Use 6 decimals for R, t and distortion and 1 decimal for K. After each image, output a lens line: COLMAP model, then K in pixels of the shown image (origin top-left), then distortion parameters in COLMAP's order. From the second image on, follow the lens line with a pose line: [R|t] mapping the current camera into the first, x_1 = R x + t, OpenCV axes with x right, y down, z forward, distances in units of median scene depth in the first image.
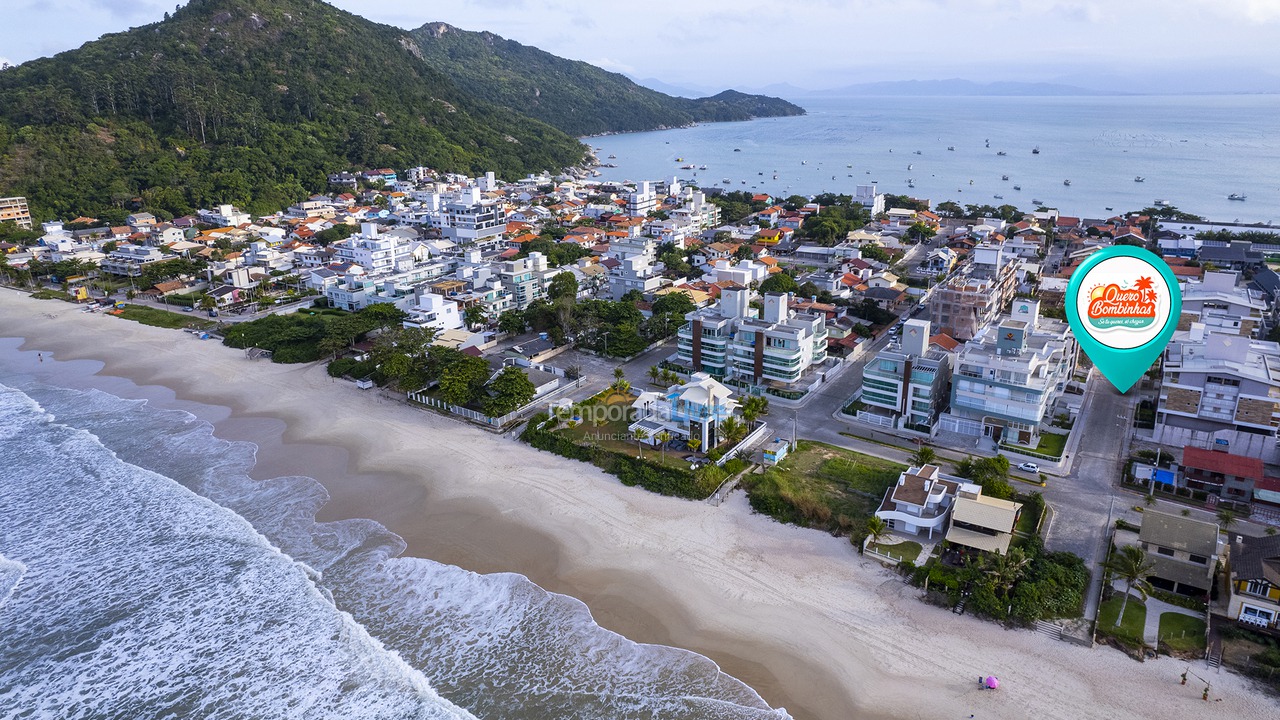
lens RADIAL K [[839.1, 0, 640.0], [0, 839.1, 360.0], [0, 0, 1]] dist [-0.079482, 0.082347]
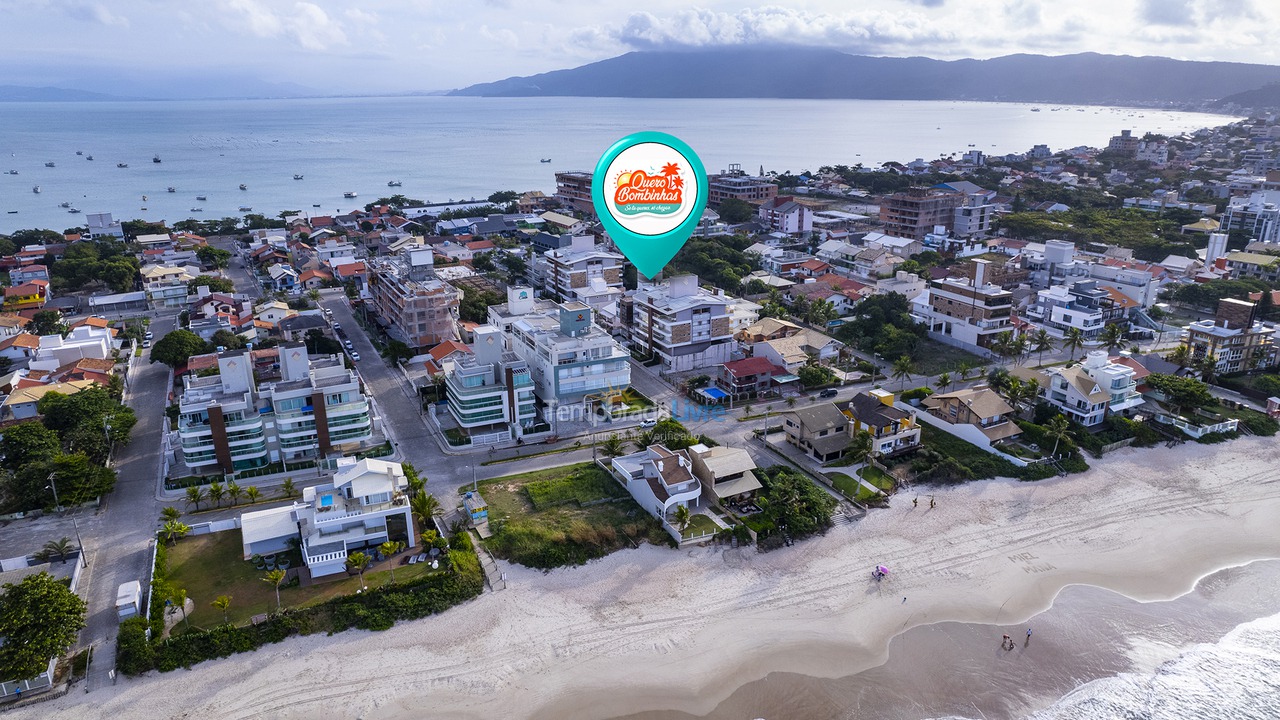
lens RADIAL K [[839.1, 0, 640.0], [0, 839.1, 360.0], [0, 0, 1]] dist [-0.079482, 0.082347]
pose [[0.476586, -0.266207, 0.837854, -0.429341], [0.271926, 0.950952, 0.147464, -0.113262], [-0.836016, 0.157555, 0.525599, 0.378550]]
